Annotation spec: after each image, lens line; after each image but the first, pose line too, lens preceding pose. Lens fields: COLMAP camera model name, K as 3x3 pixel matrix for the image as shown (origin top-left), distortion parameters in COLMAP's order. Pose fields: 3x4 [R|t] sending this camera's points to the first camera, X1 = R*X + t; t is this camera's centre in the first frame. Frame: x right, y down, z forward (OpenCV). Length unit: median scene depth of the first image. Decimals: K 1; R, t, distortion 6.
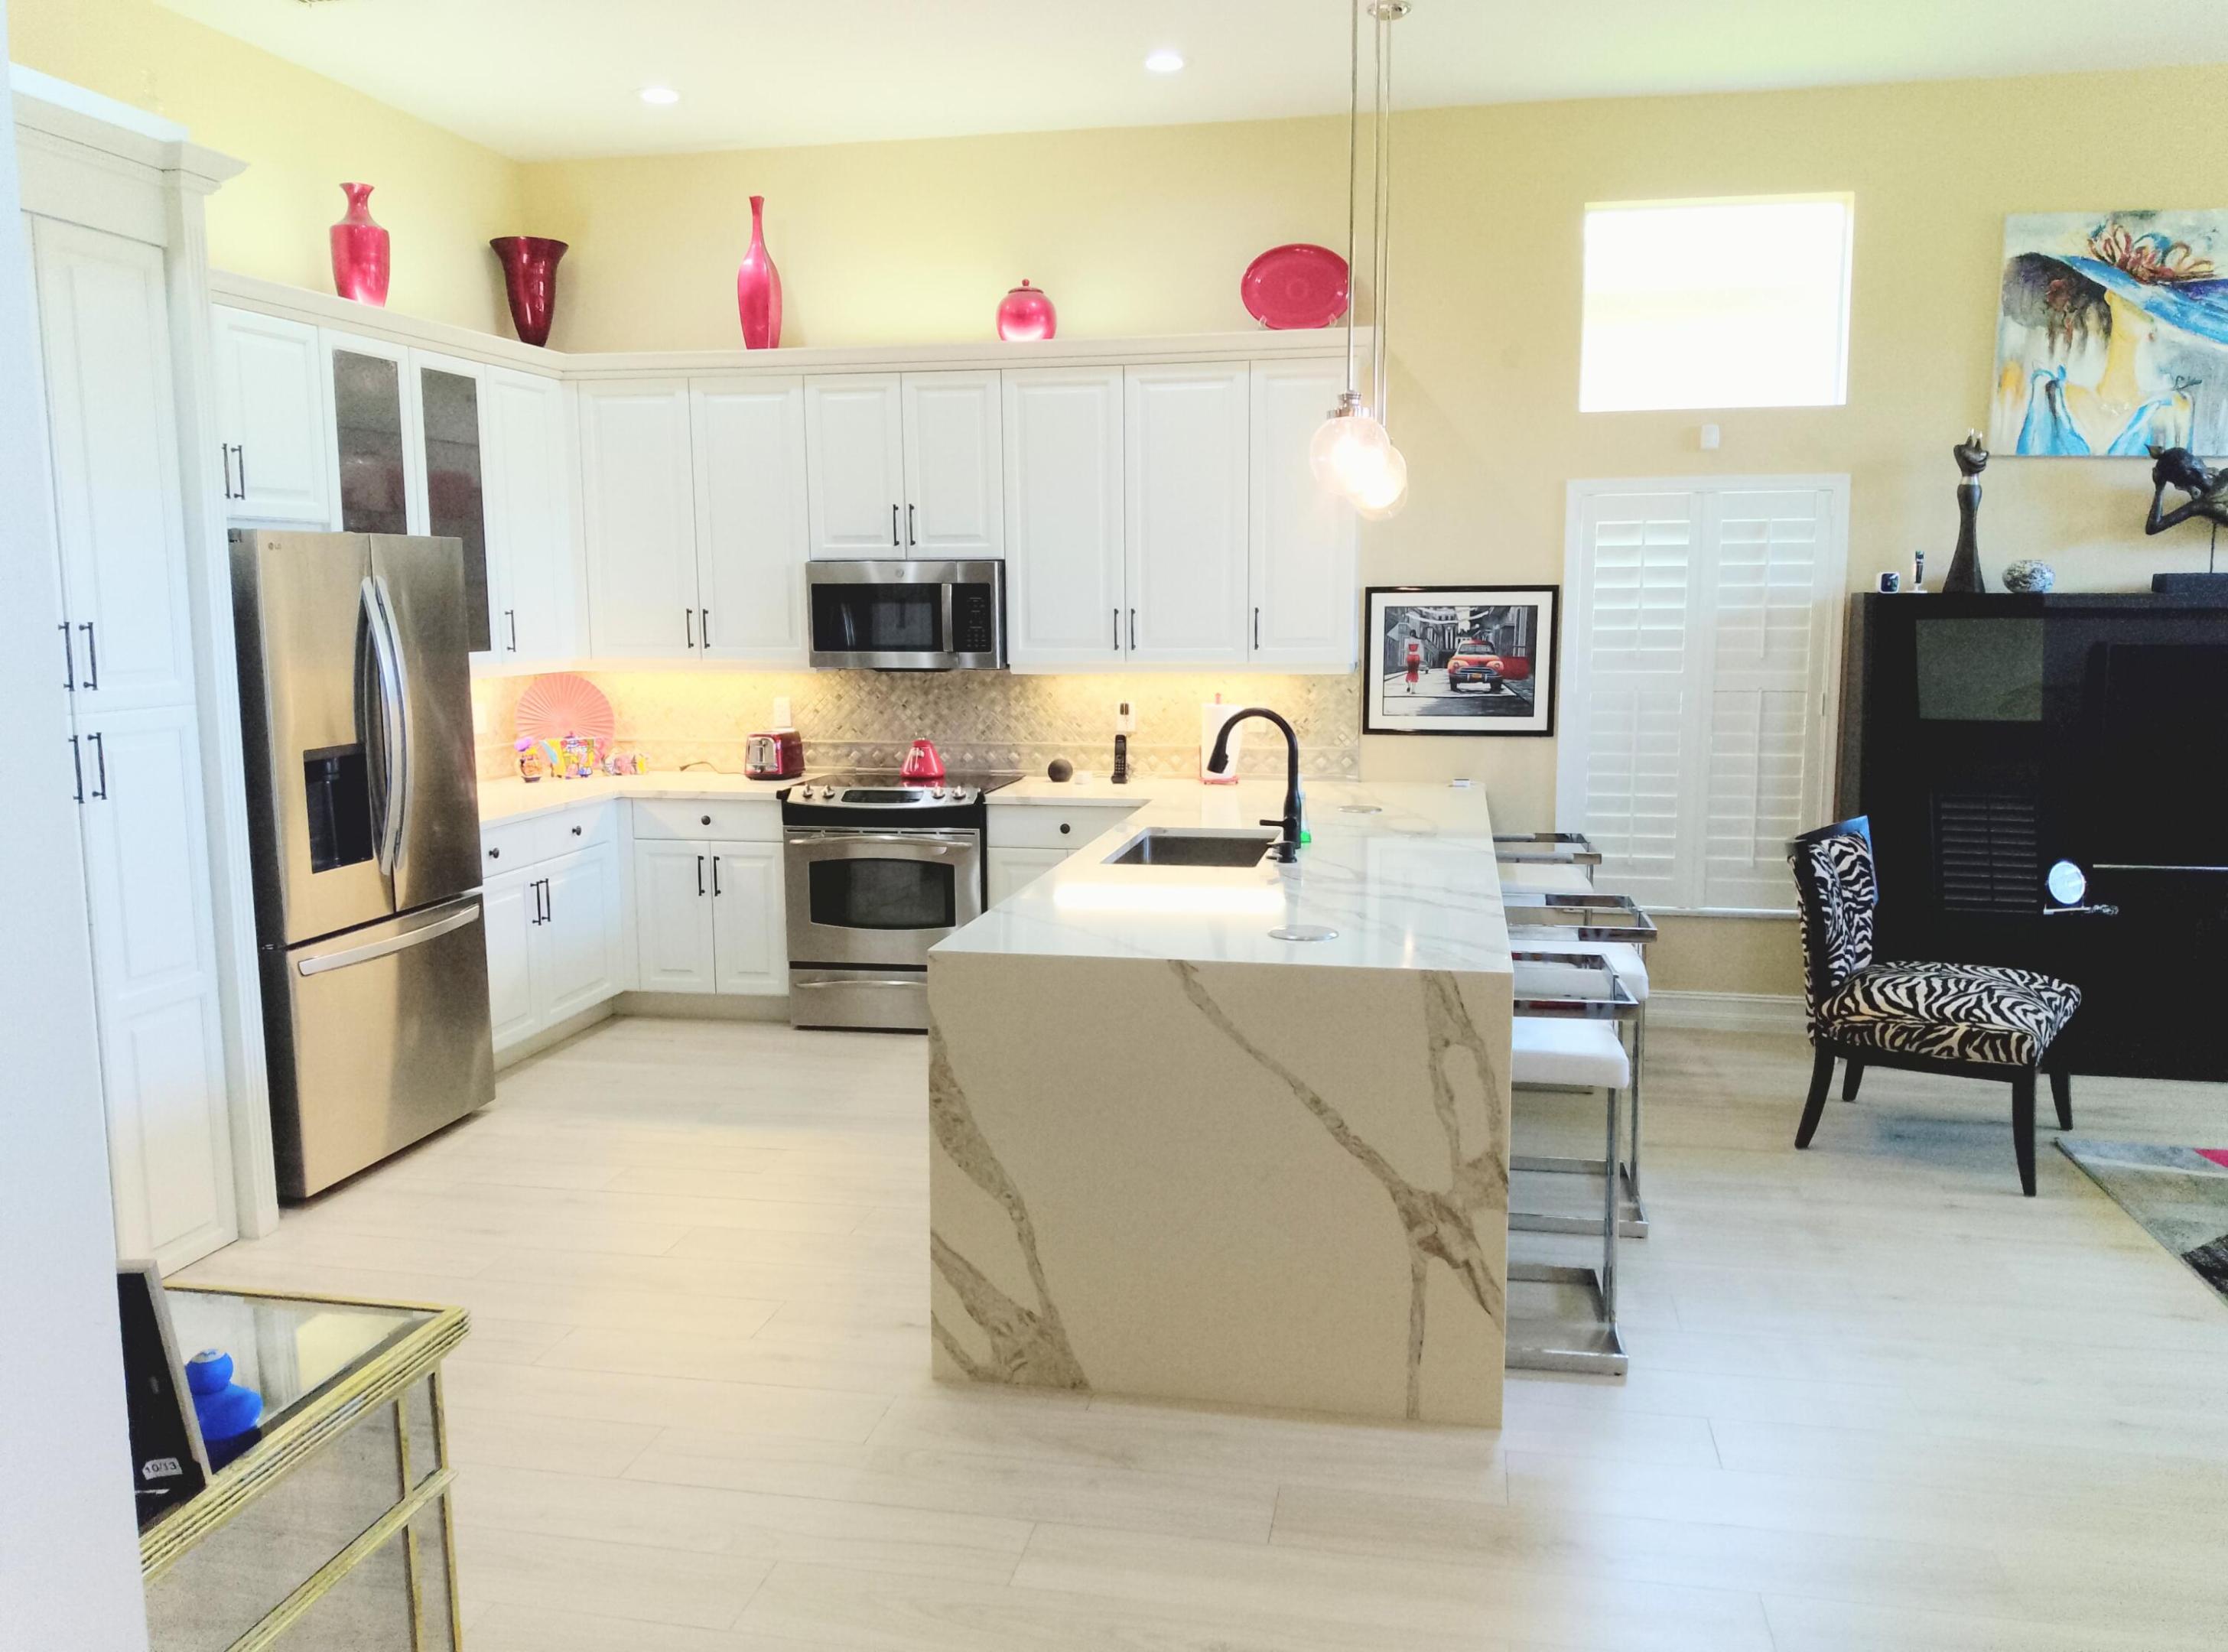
lens RADIAL K [[1709.4, 0, 1134.5], [0, 1709.4, 825.5], [0, 0, 1]] dist [0.046923, -0.058256]
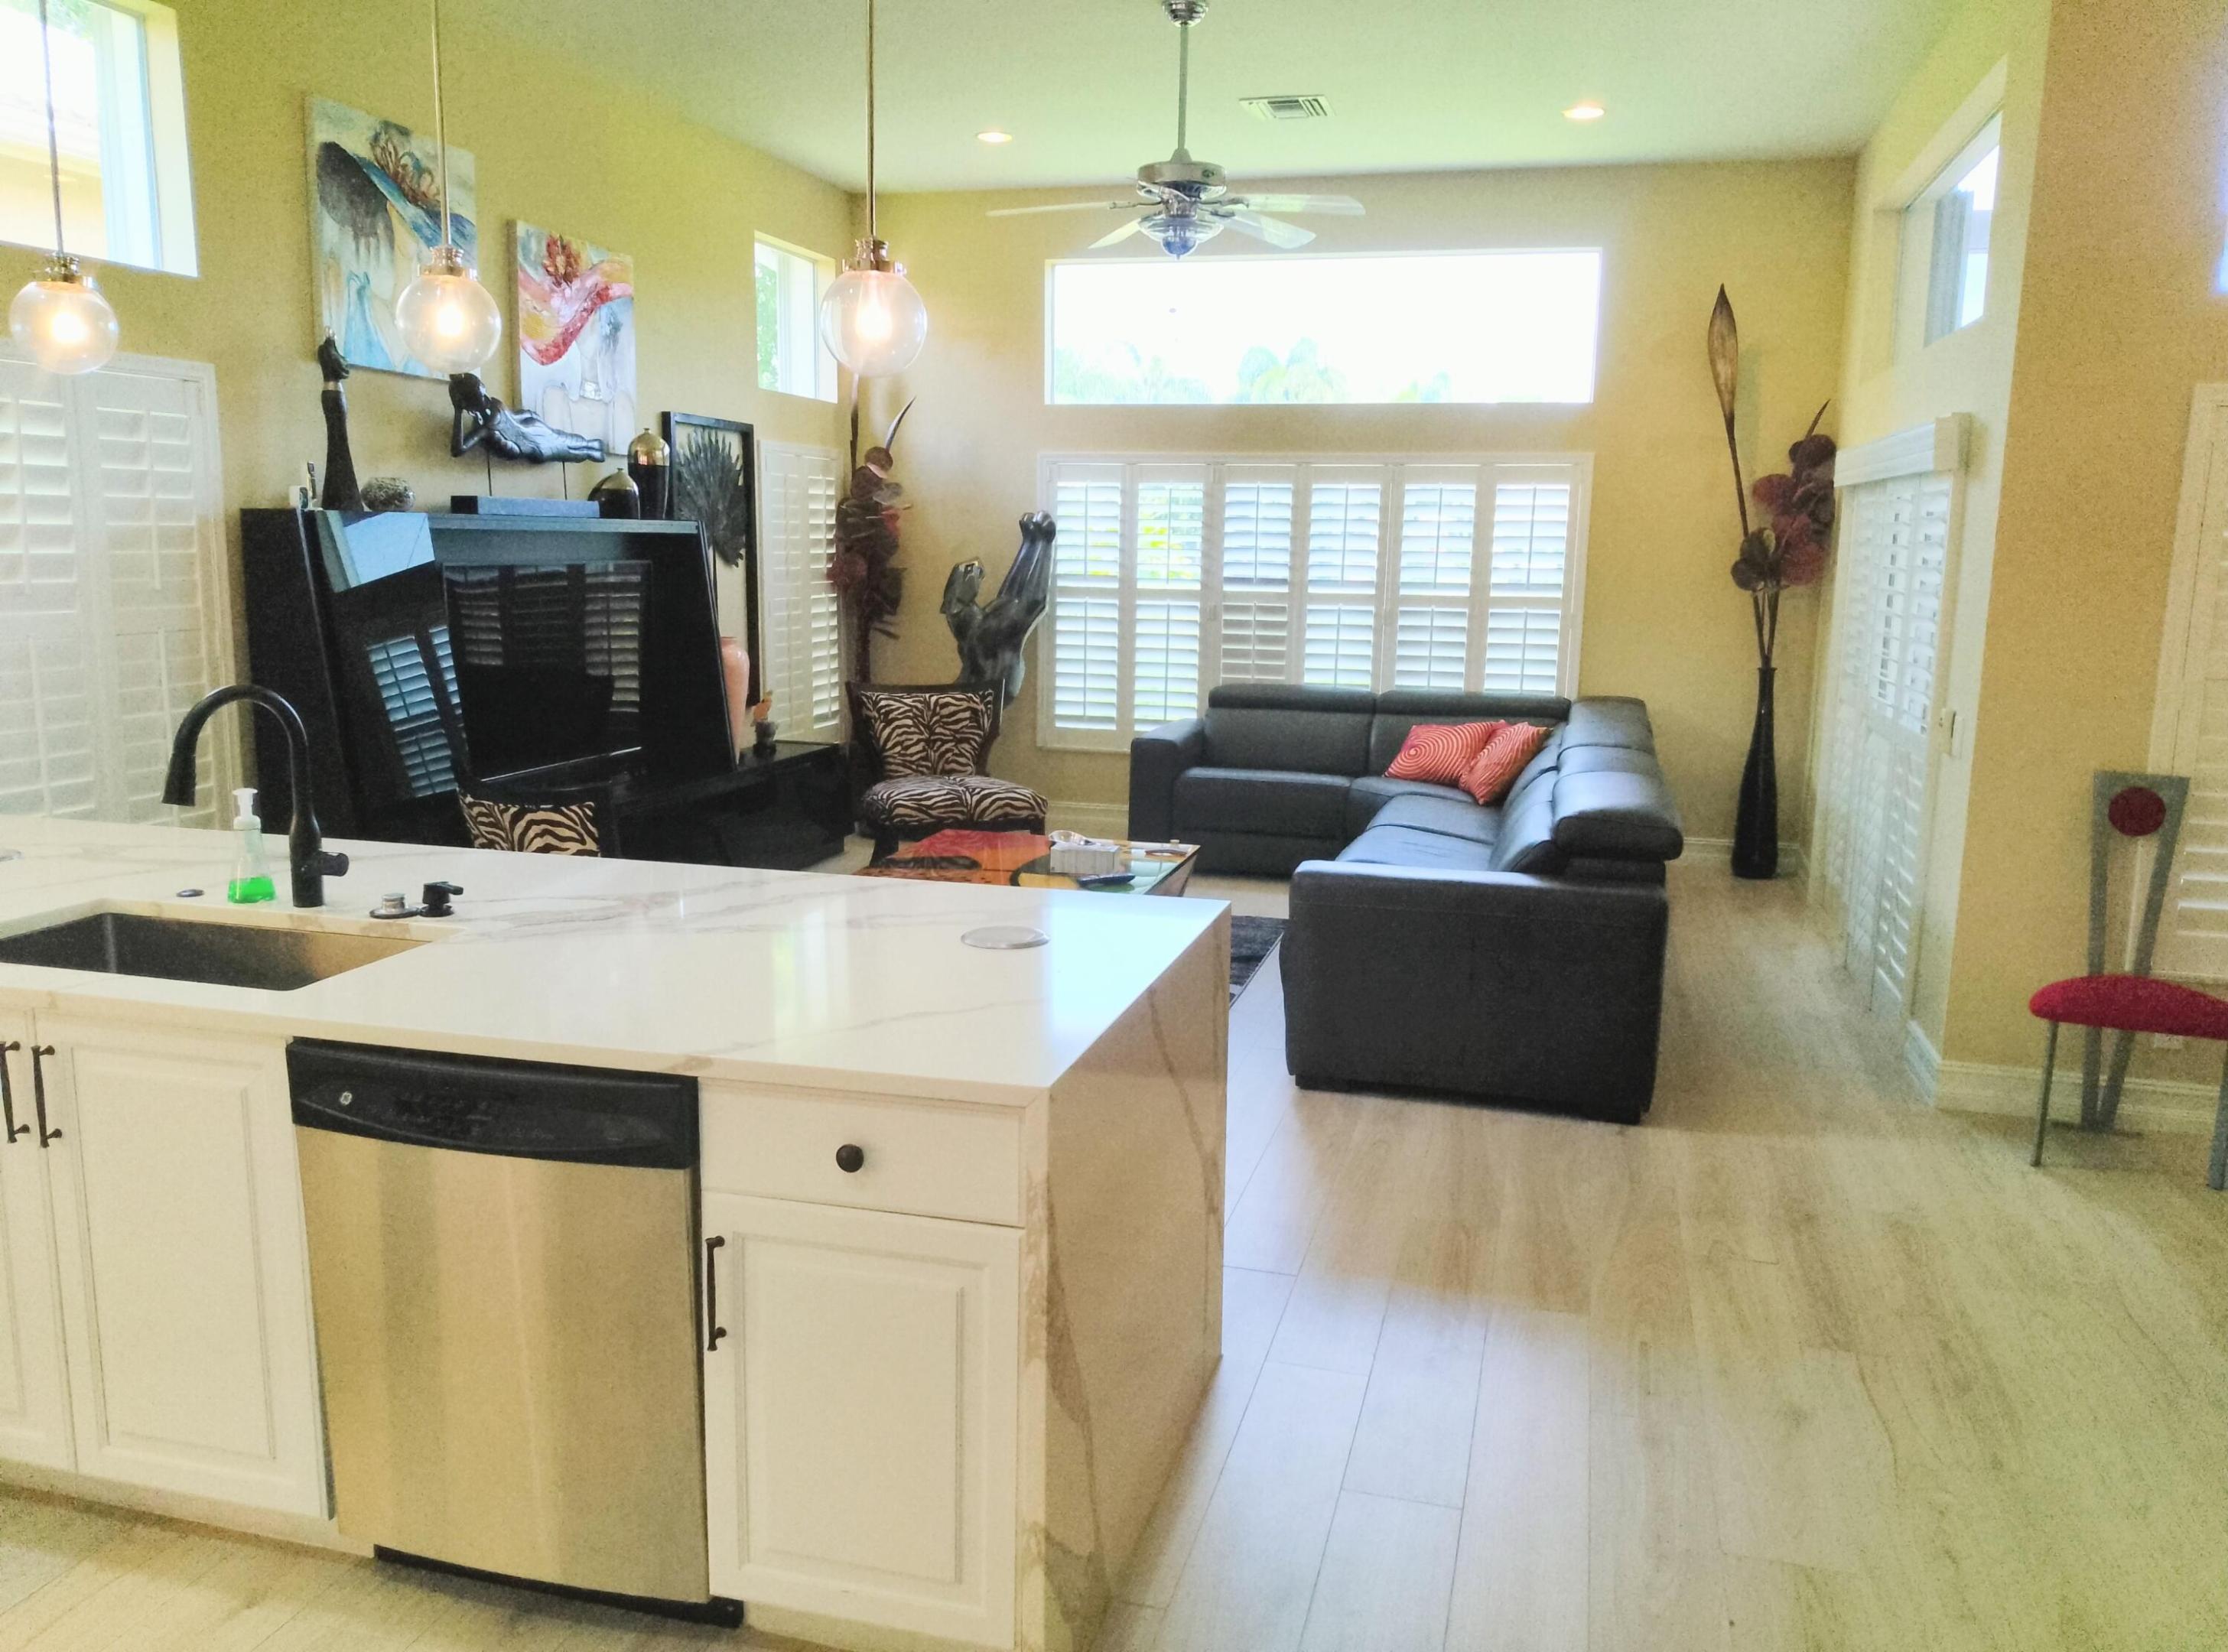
lens RADIAL K [[1709.4, 0, 1103.1], [0, 1709.4, 830.8], [0, 0, 1]] dist [0.046923, -0.058256]
pose [[0.076452, -0.165519, 0.983239, -0.418214], [0.116809, 0.980821, 0.156029, -0.064817], [-0.990207, 0.102923, 0.094320, 0.536868]]
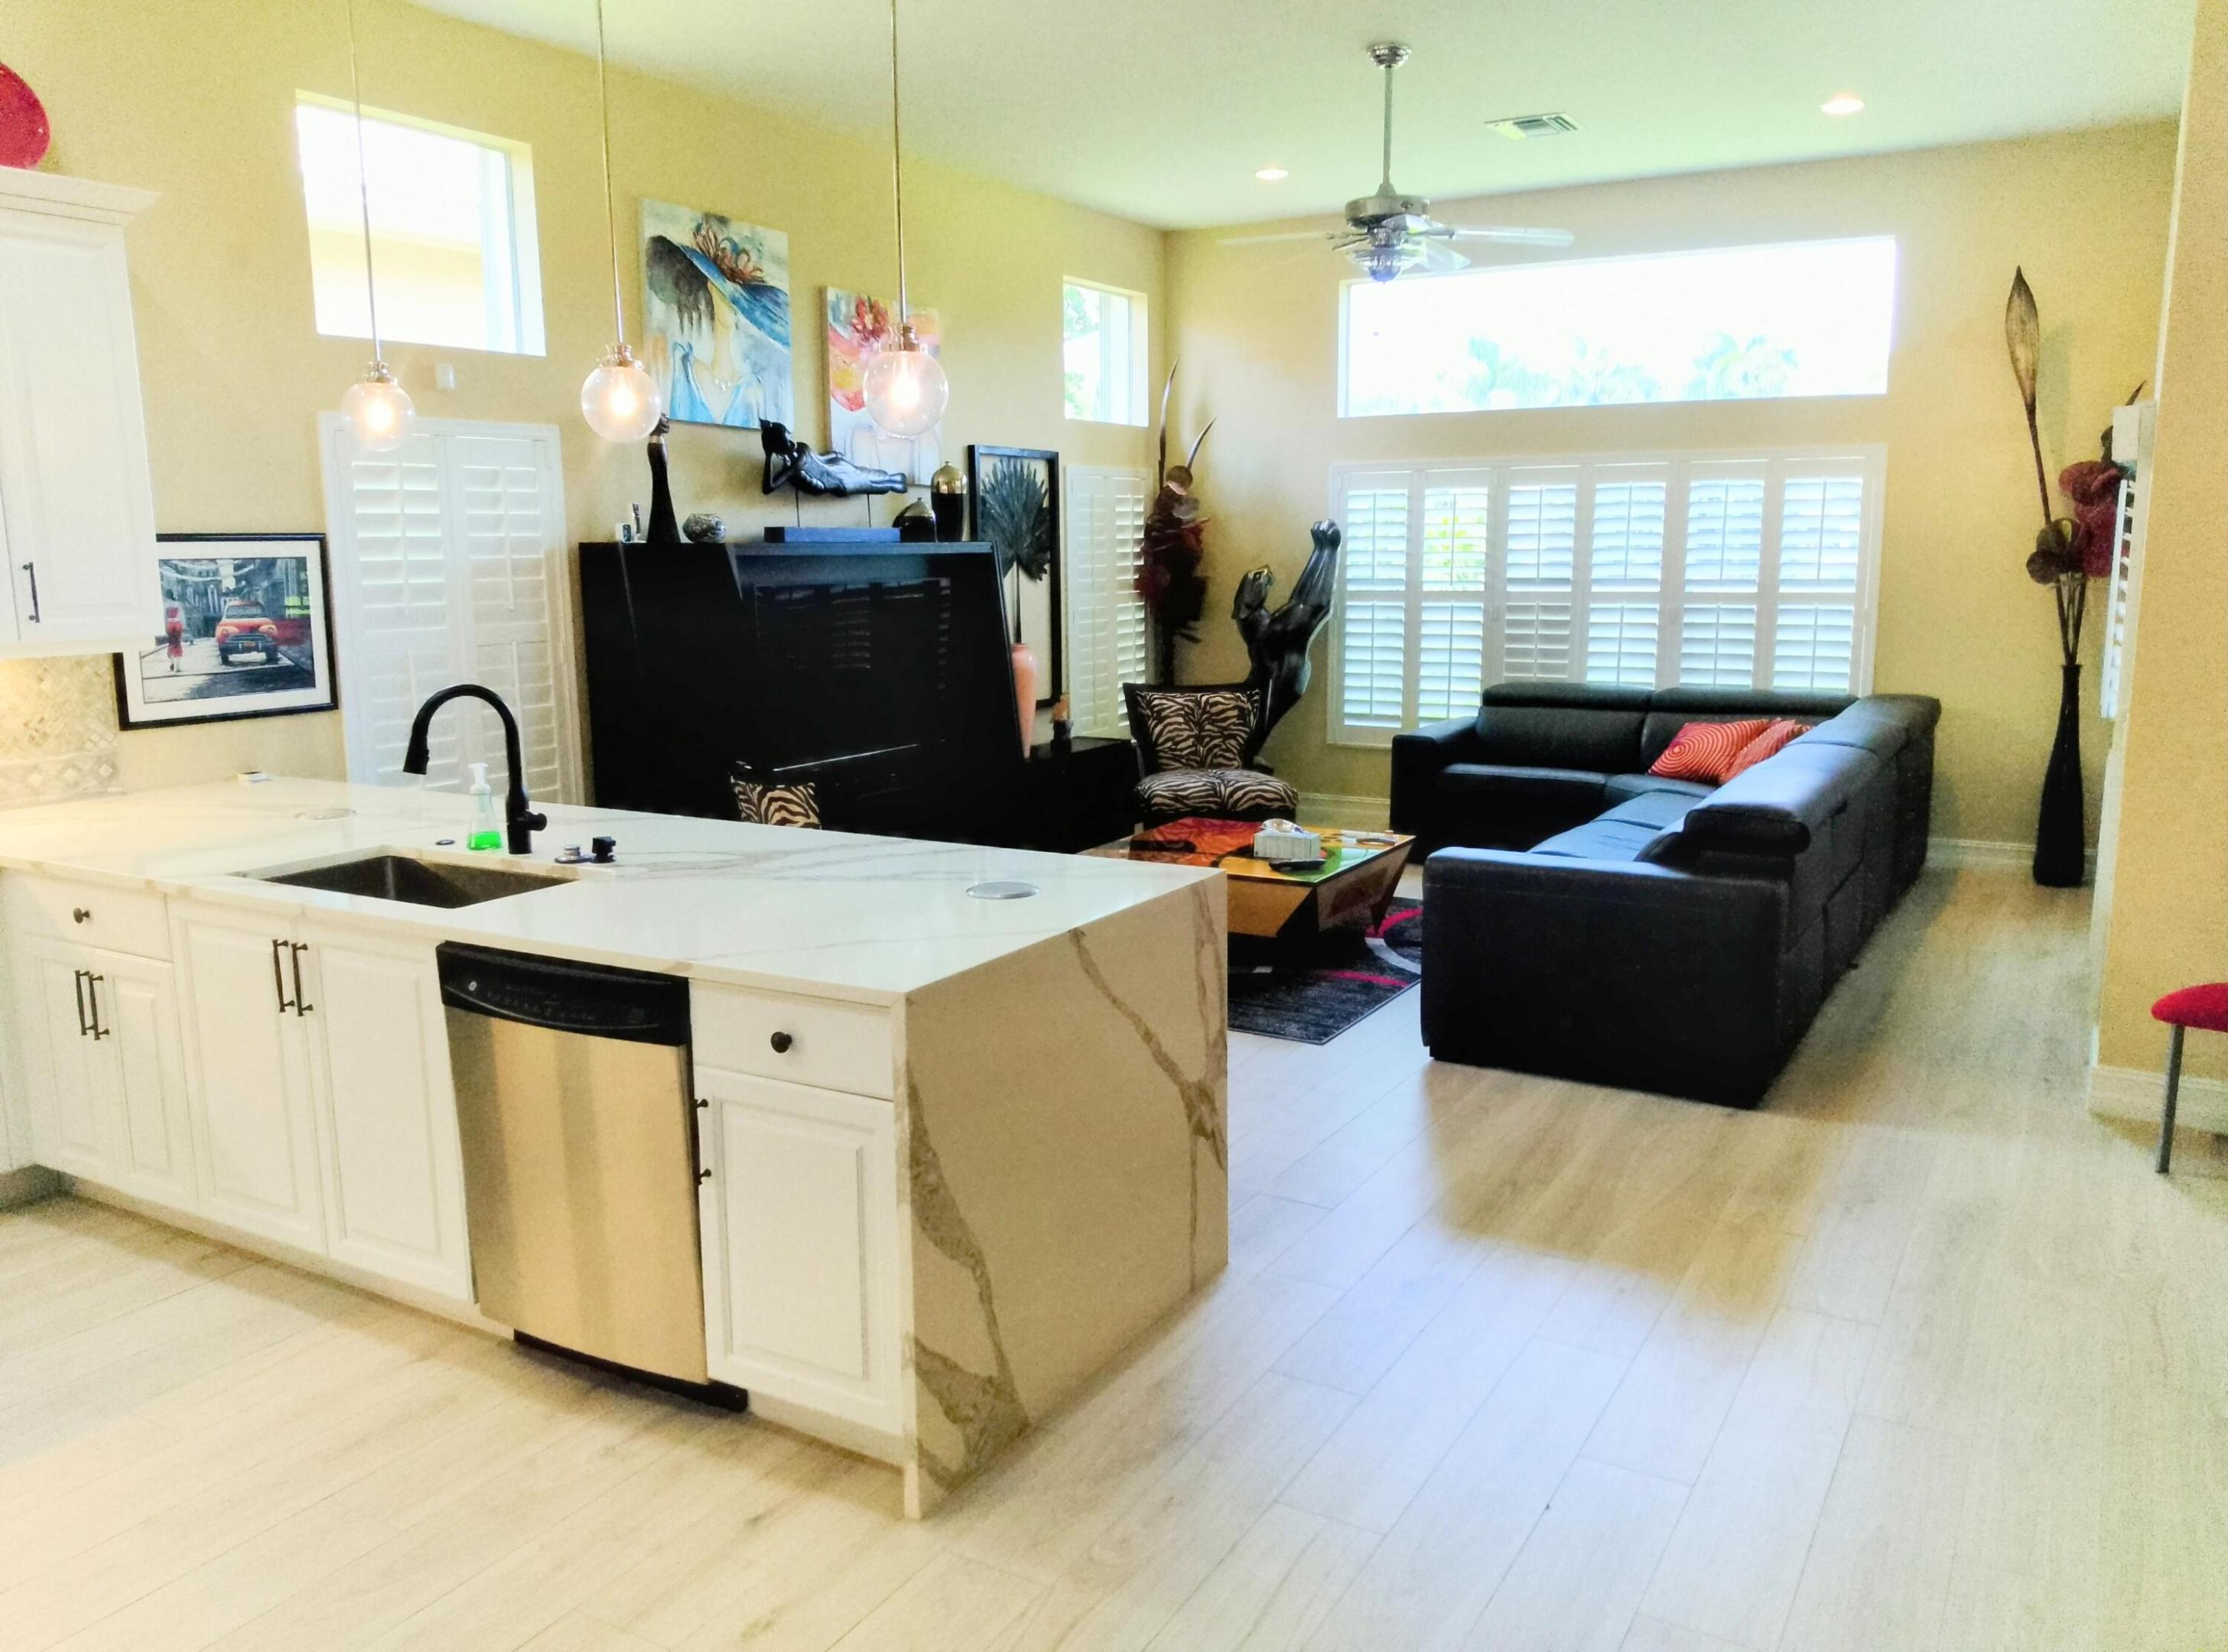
lens RADIAL K [[1709.4, 0, 1109.0], [0, 1709.4, 822.0], [0, 0, 1]] dist [0.046923, -0.058256]
pose [[0.326069, -0.155737, 0.932430, -0.481894], [0.133485, 0.984040, 0.117677, -0.050228], [-0.935874, 0.086094, 0.341653, 0.376590]]
